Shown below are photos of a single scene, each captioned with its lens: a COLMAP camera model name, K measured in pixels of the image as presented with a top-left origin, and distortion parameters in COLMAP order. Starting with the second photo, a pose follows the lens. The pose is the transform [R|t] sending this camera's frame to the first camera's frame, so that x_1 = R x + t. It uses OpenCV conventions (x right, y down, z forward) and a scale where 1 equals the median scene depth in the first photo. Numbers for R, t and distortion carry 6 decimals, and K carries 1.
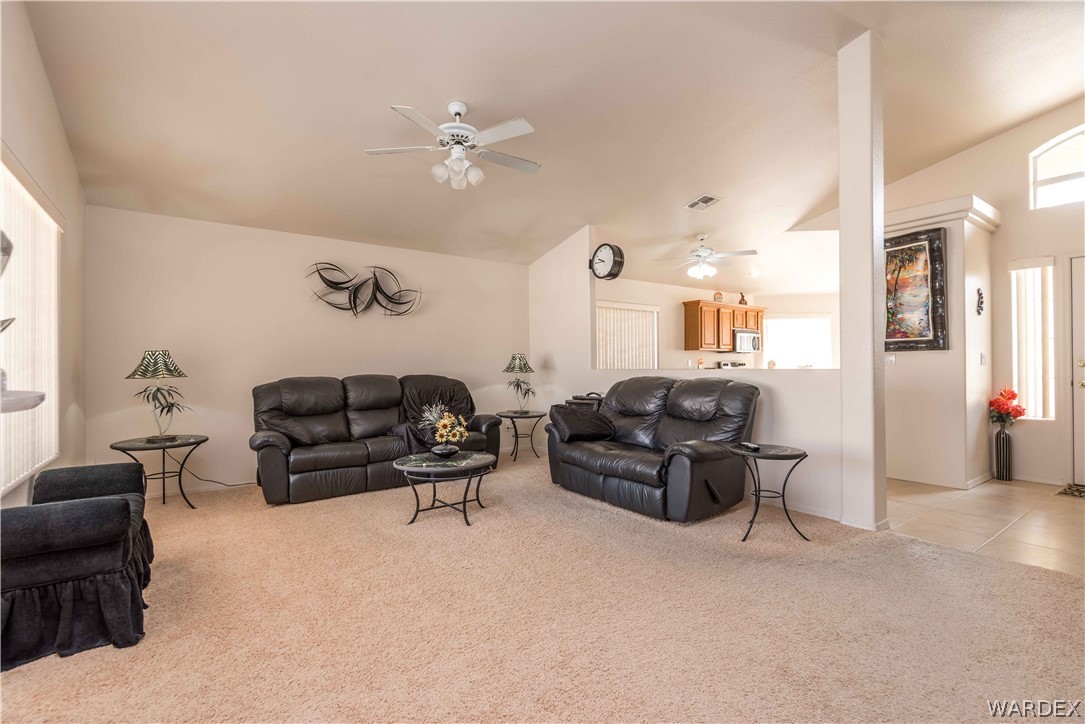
lens RADIAL K [[492.7, 0, 545.8], [0, 492.7, 361.3], [0, 0, 1]] dist [0.042588, -0.022367]
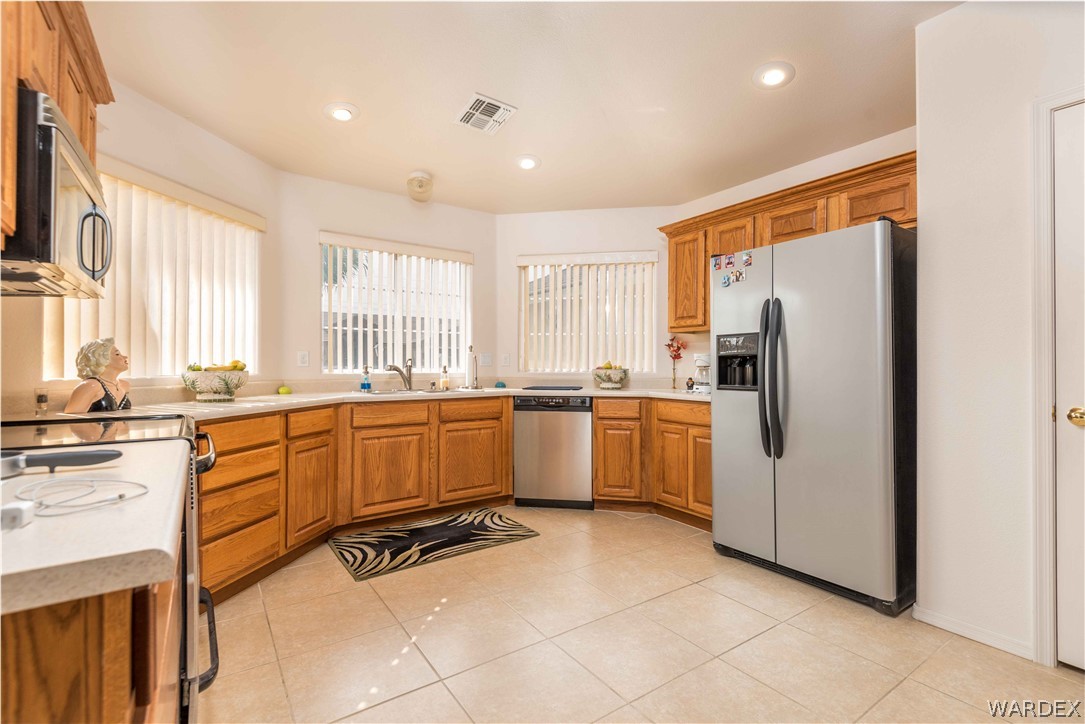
lens RADIAL K [[492.7, 0, 545.8], [0, 492.7, 361.3], [0, 0, 1]] dist [0.042588, -0.022367]
pose [[0.023326, 0.012417, 0.999651, 0.245013], [-0.006207, 0.999905, -0.012275, 0.007912], [-0.999709, -0.005918, 0.023401, 0.839977]]
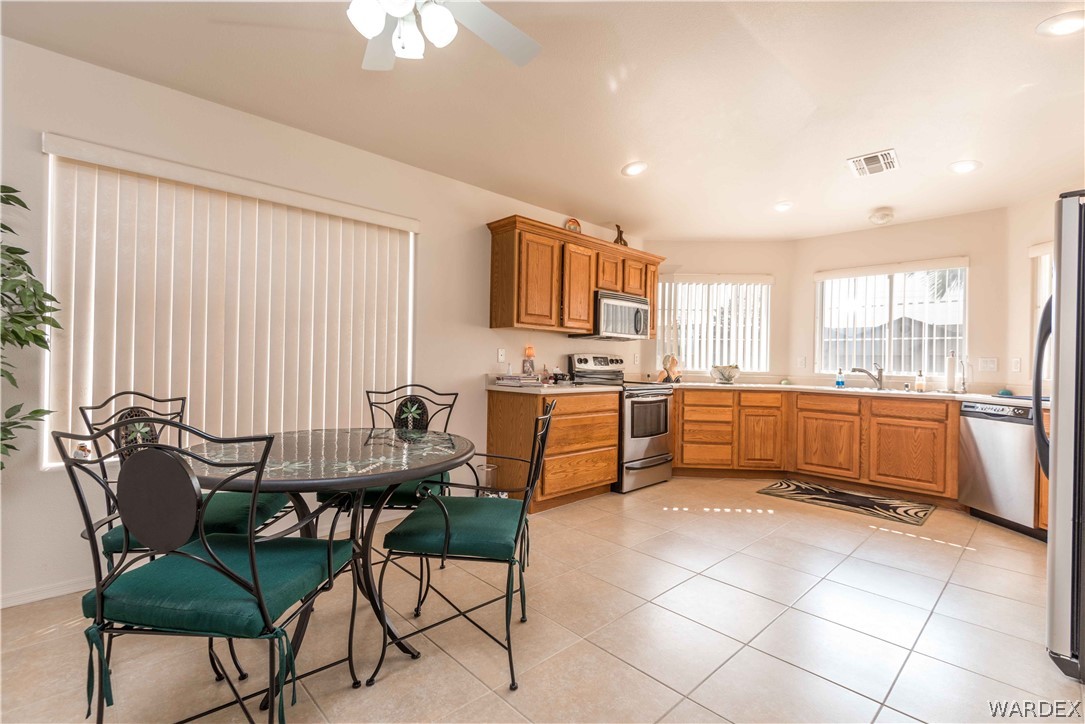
lens RADIAL K [[492.7, 0, 545.8], [0, 492.7, 361.3], [0, 0, 1]] dist [0.042588, -0.022367]
pose [[0.990247, 0.025600, 0.136950, 0.256376], [-0.026795, 0.999617, 0.006894, 0.004985], [-0.136721, -0.010496, 0.990554, 0.500274]]
